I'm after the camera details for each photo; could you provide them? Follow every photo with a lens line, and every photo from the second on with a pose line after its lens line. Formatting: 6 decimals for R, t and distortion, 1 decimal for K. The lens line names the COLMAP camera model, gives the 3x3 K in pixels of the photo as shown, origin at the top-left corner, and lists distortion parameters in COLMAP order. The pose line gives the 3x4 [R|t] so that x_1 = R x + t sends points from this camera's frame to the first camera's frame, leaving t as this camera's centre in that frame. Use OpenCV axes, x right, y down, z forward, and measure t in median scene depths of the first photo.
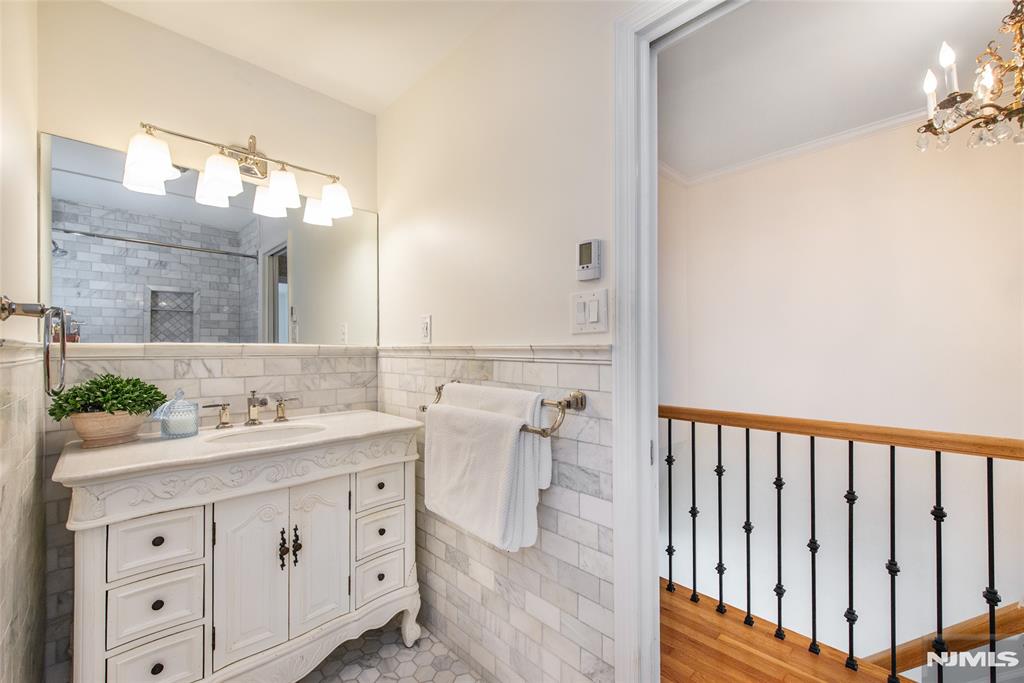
lens RADIAL K [[429.4, 0, 510.6], [0, 429.4, 346.1], [0, 0, 1]] dist [0.010119, -0.002859]
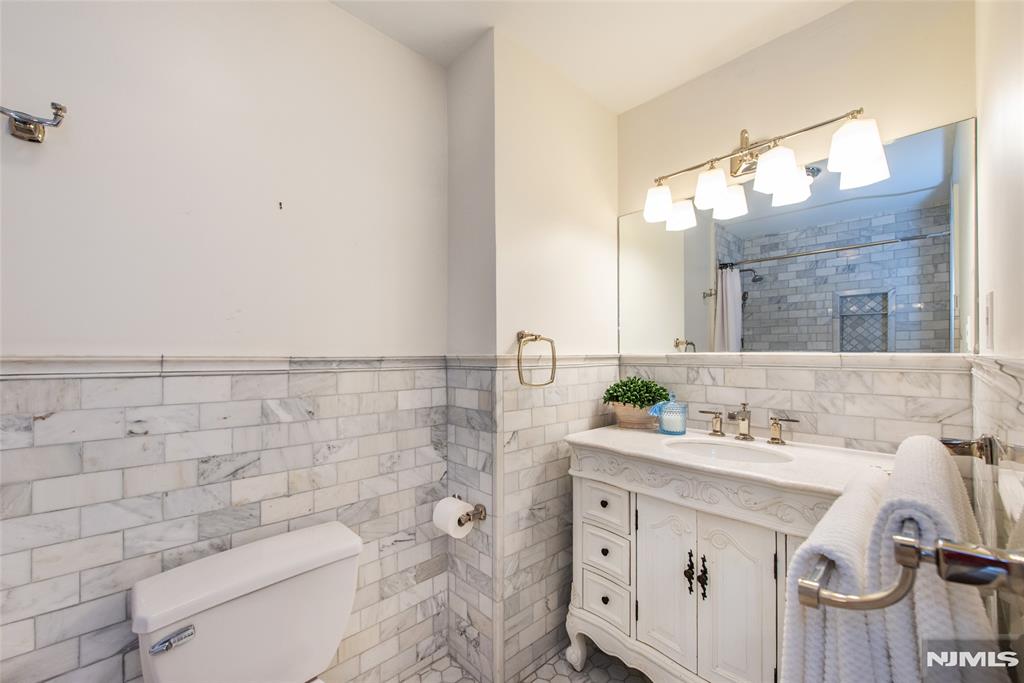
lens RADIAL K [[407.0, 0, 494.9], [0, 407.0, 352.6], [0, 0, 1]] dist [0.010625, -0.003846]
pose [[-0.027717, -0.001168, -0.999615, 0.284923], [0.008842, 0.999960, -0.001413, -0.009185], [0.999577, -0.008878, -0.027705, 0.452546]]
